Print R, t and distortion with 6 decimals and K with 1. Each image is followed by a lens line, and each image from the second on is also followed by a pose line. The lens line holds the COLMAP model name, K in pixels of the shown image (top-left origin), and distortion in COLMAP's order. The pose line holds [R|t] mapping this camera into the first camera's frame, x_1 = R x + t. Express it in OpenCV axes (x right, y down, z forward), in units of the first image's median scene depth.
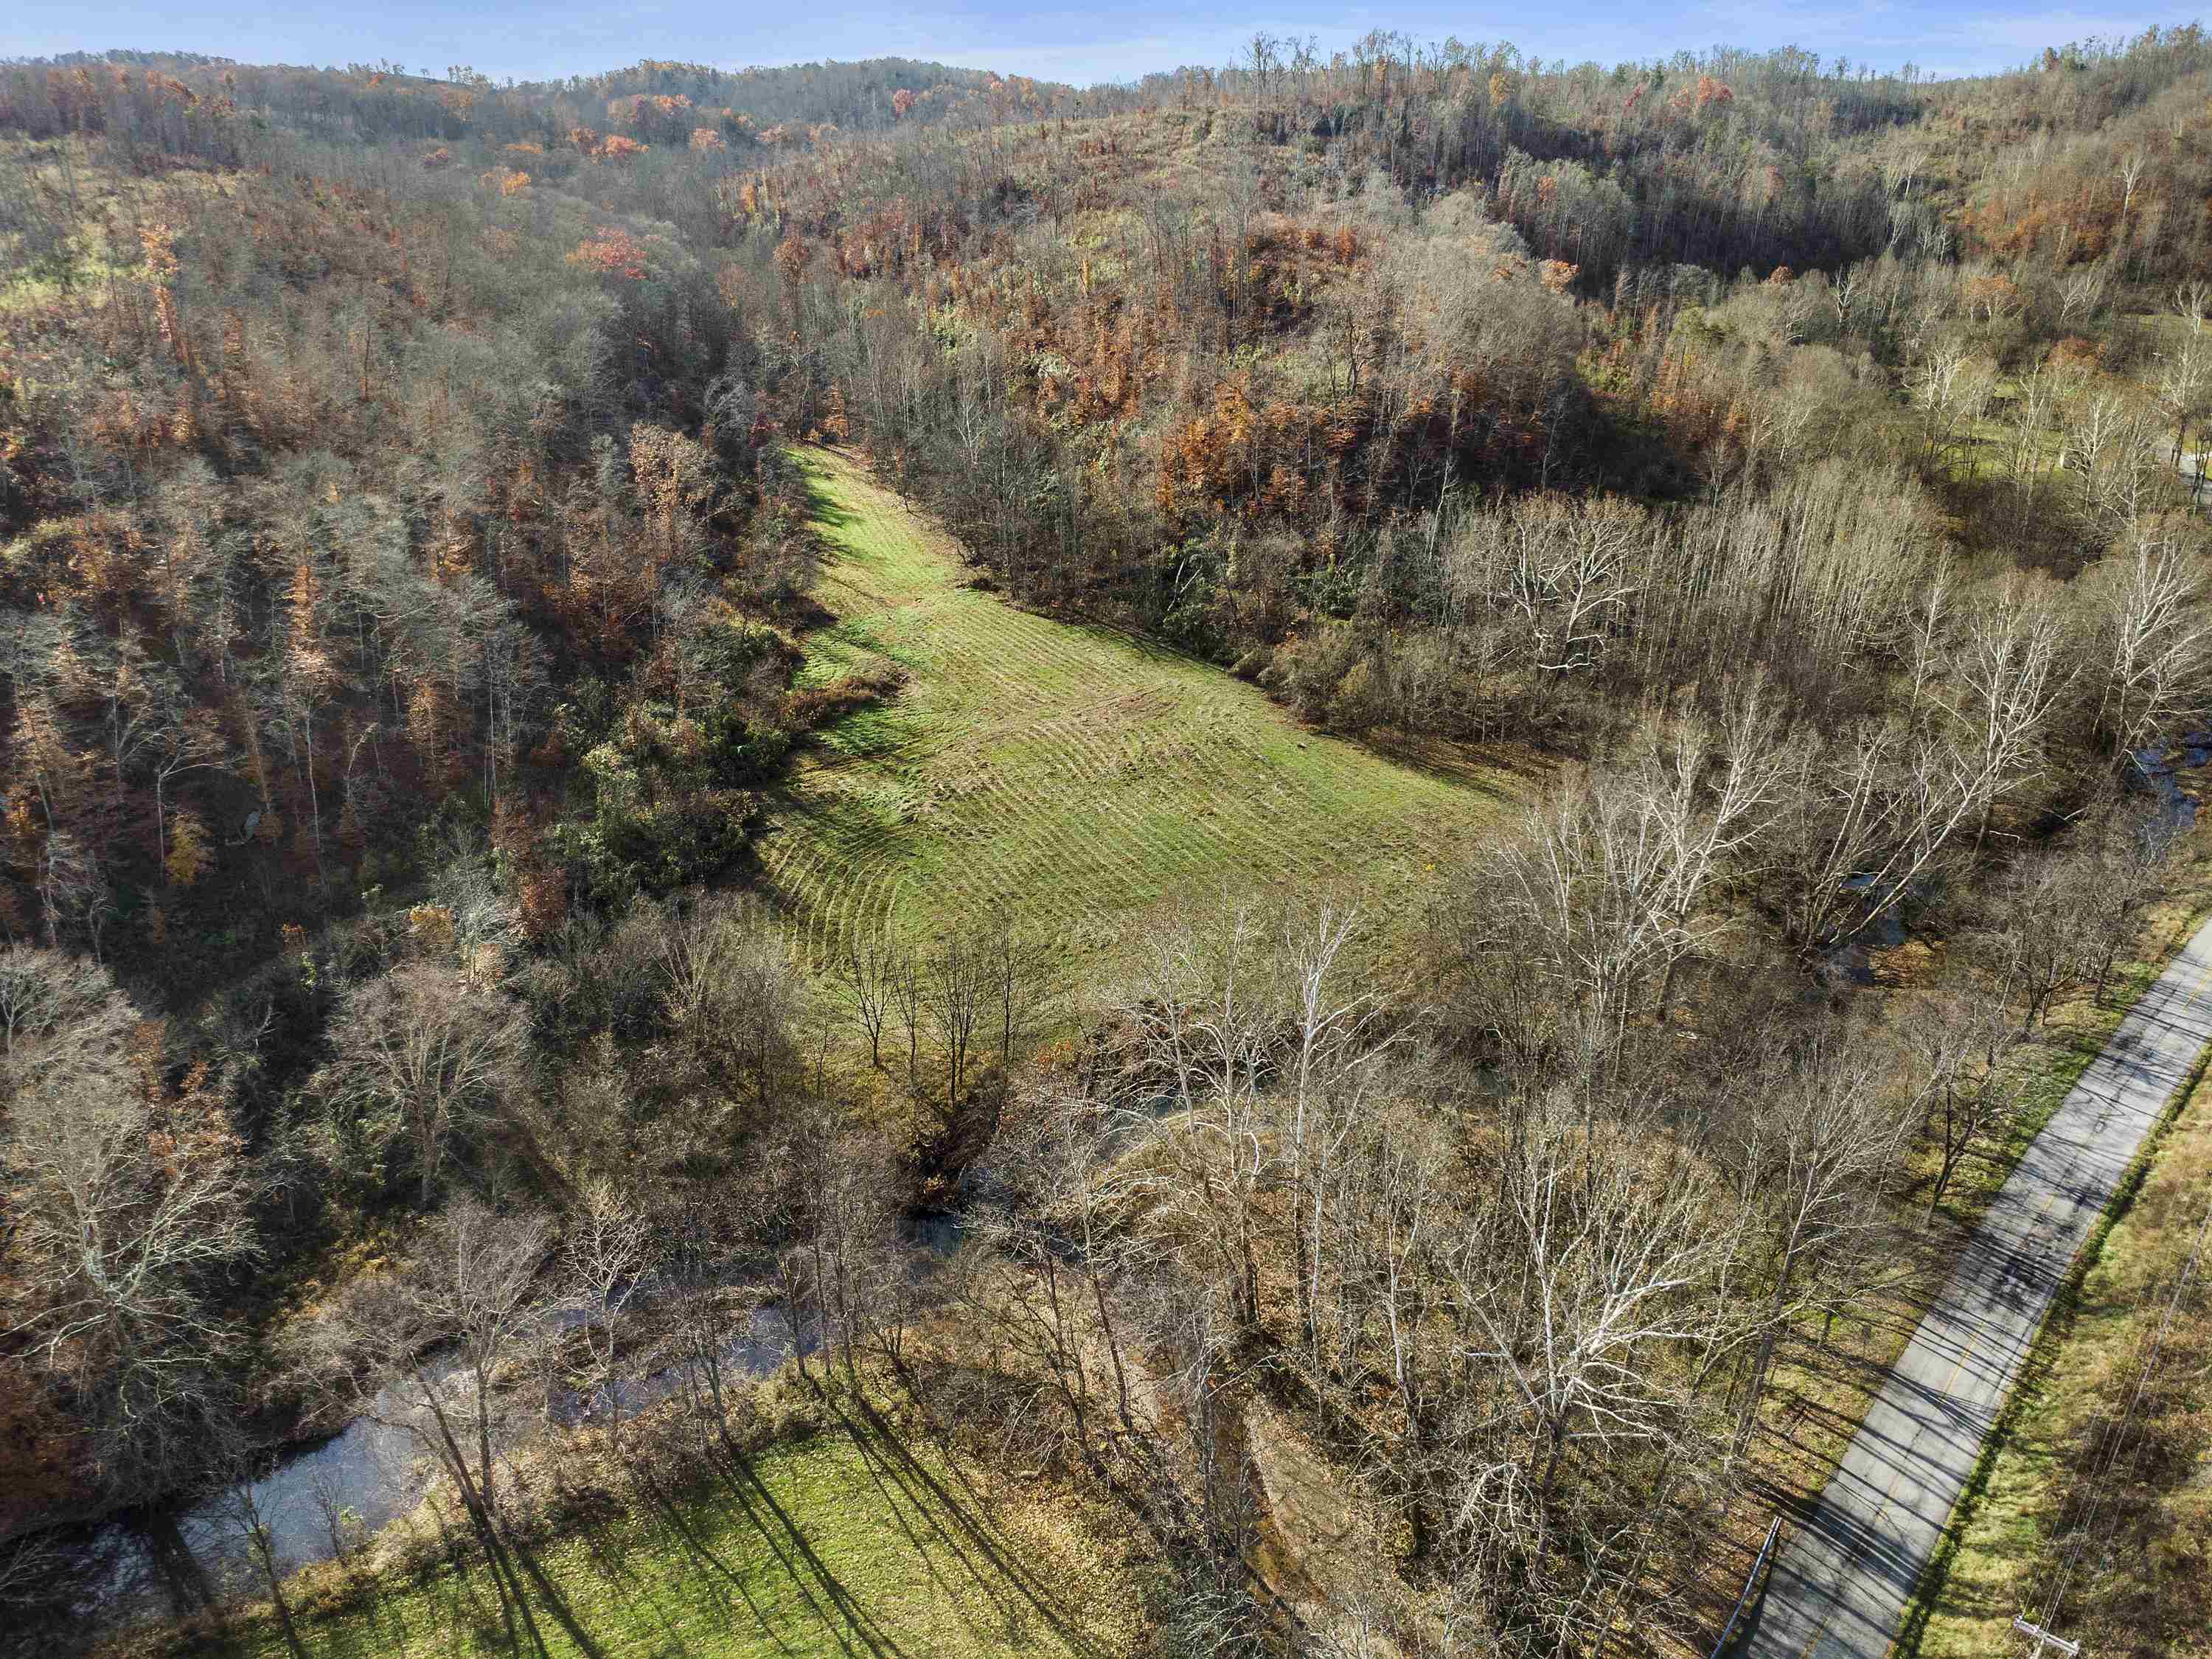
lens RADIAL K [[1609.6, 0, 1110.1], [0, 1609.6, 821.0], [0, 0, 1]] dist [0.013650, -0.016888]
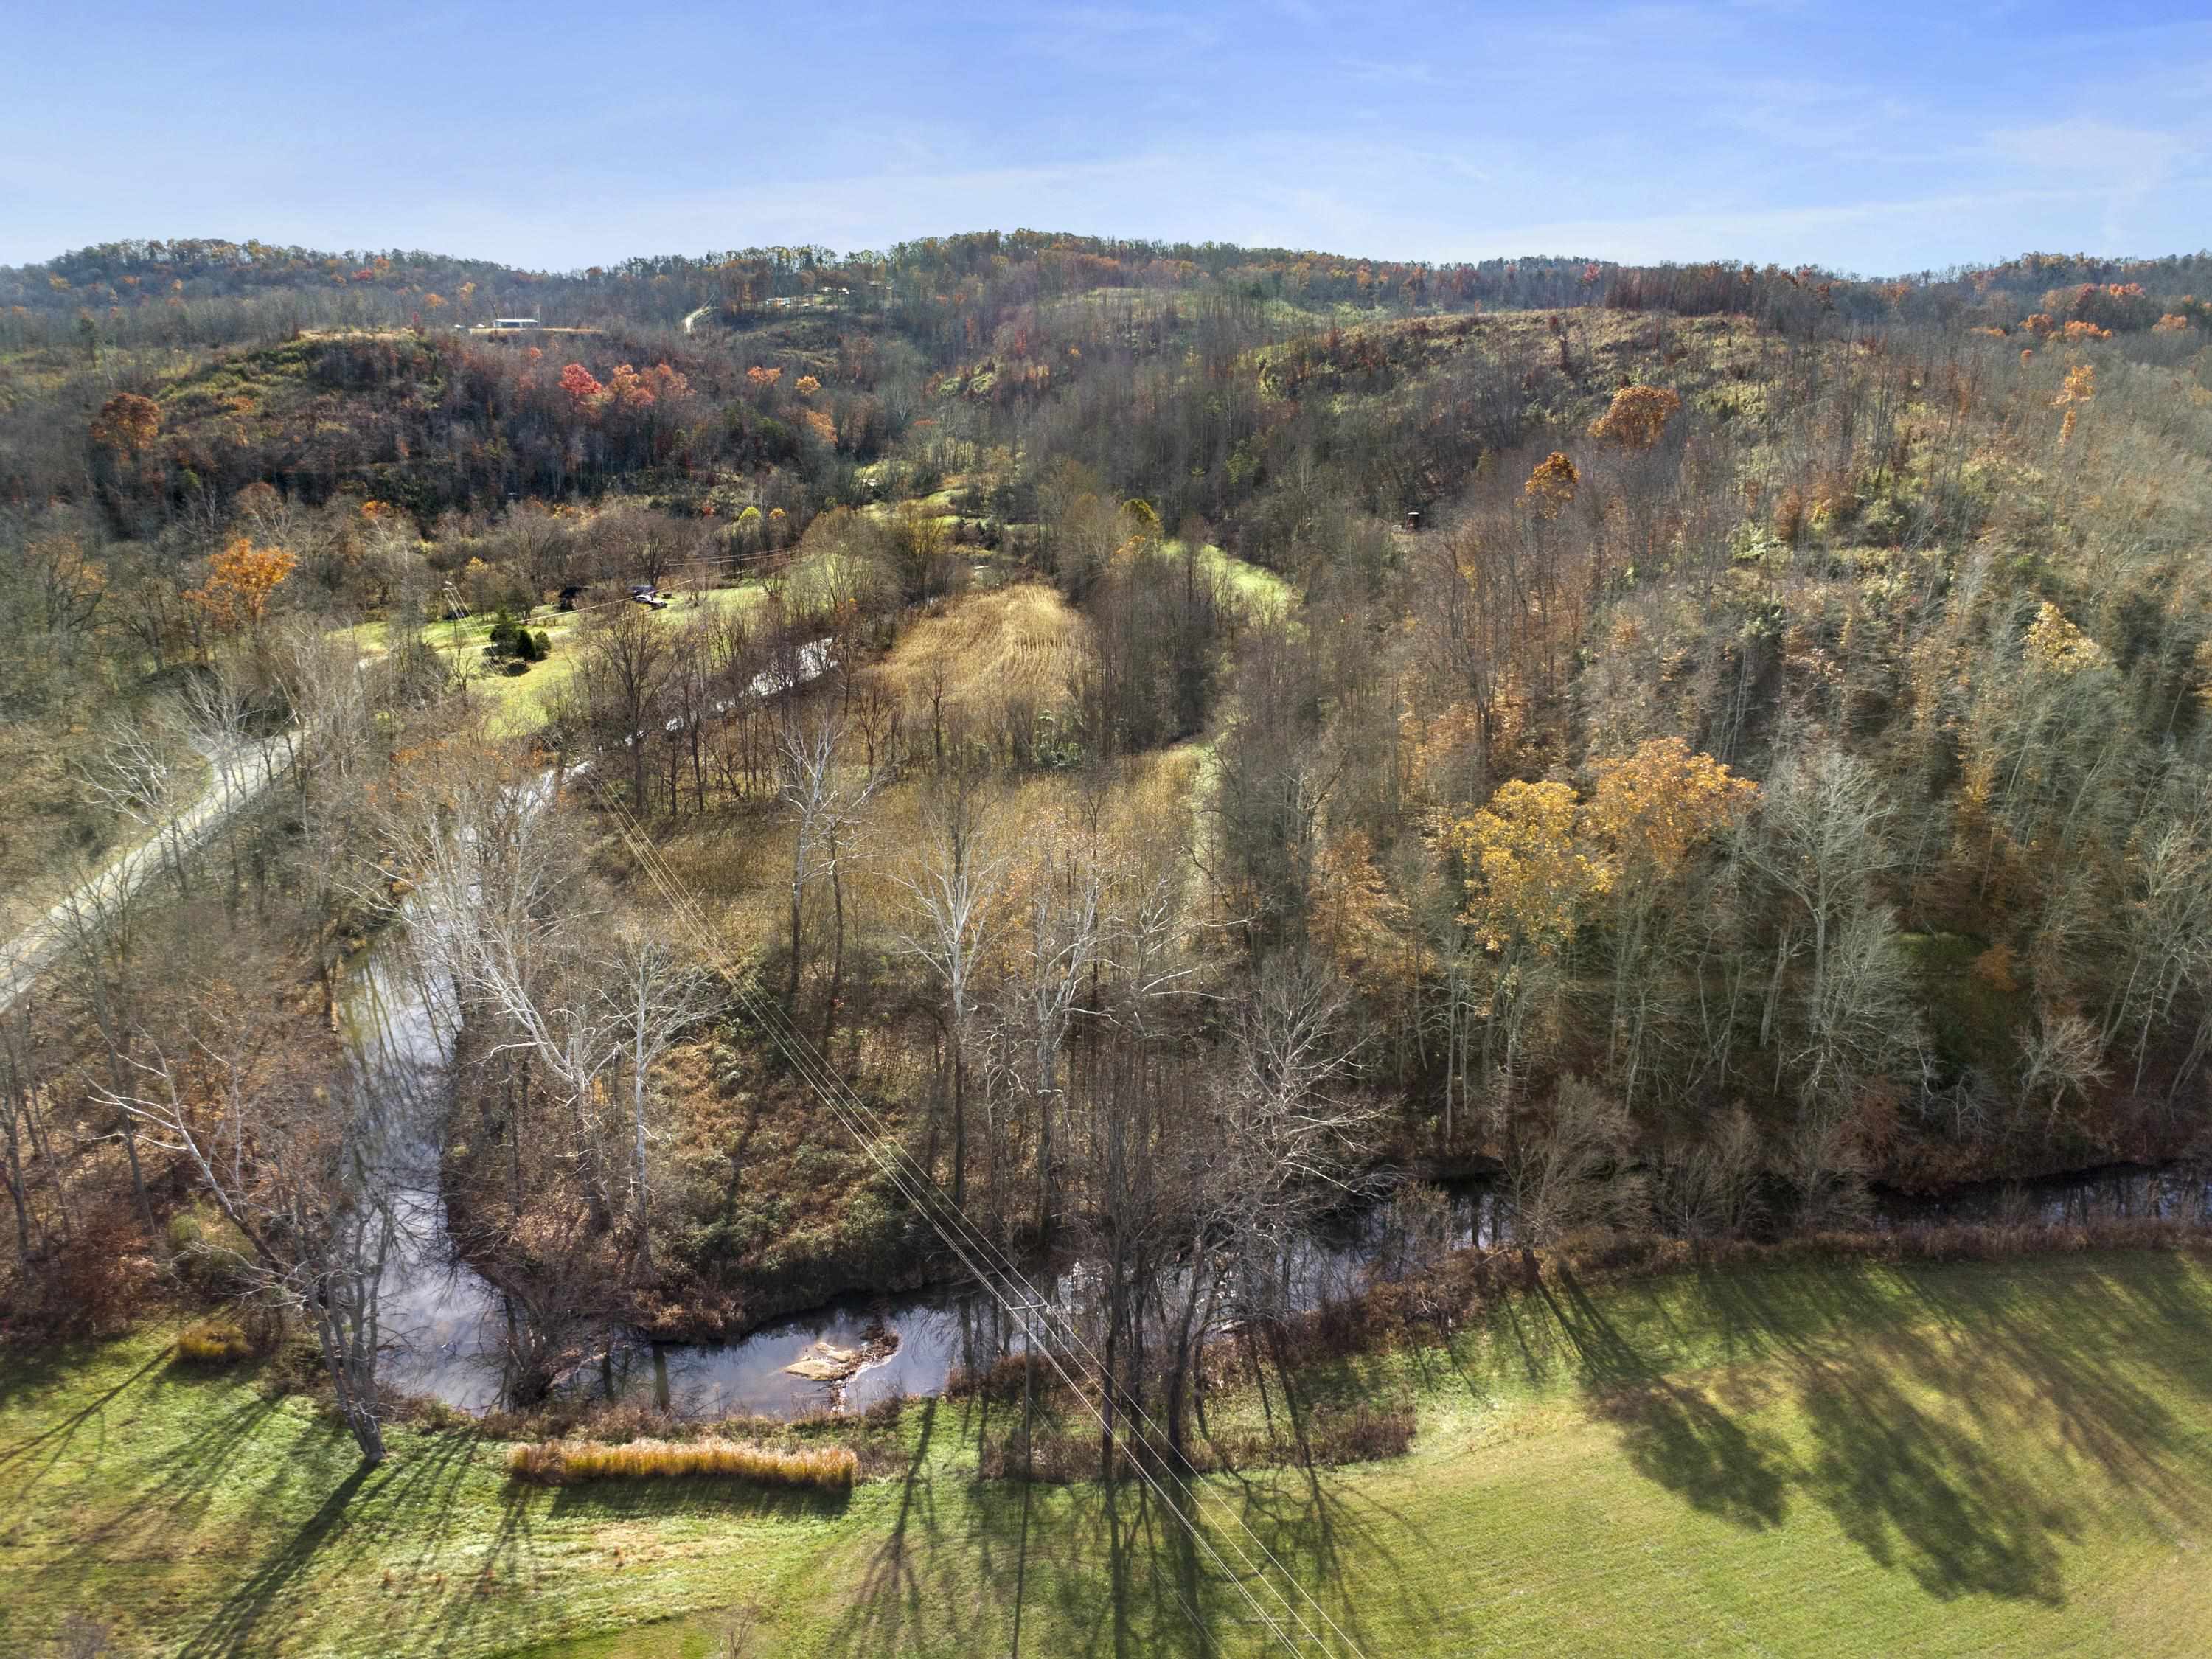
lens RADIAL K [[1609.6, 0, 1102.0], [0, 1609.6, 820.8], [0, 0, 1]] dist [0.013650, -0.016888]
pose [[0.770474, 0.187839, -0.609169, -0.276431], [-0.253226, 0.967156, -0.022054, 0.167209], [0.585018, 0.171250, 0.792734, -0.329754]]
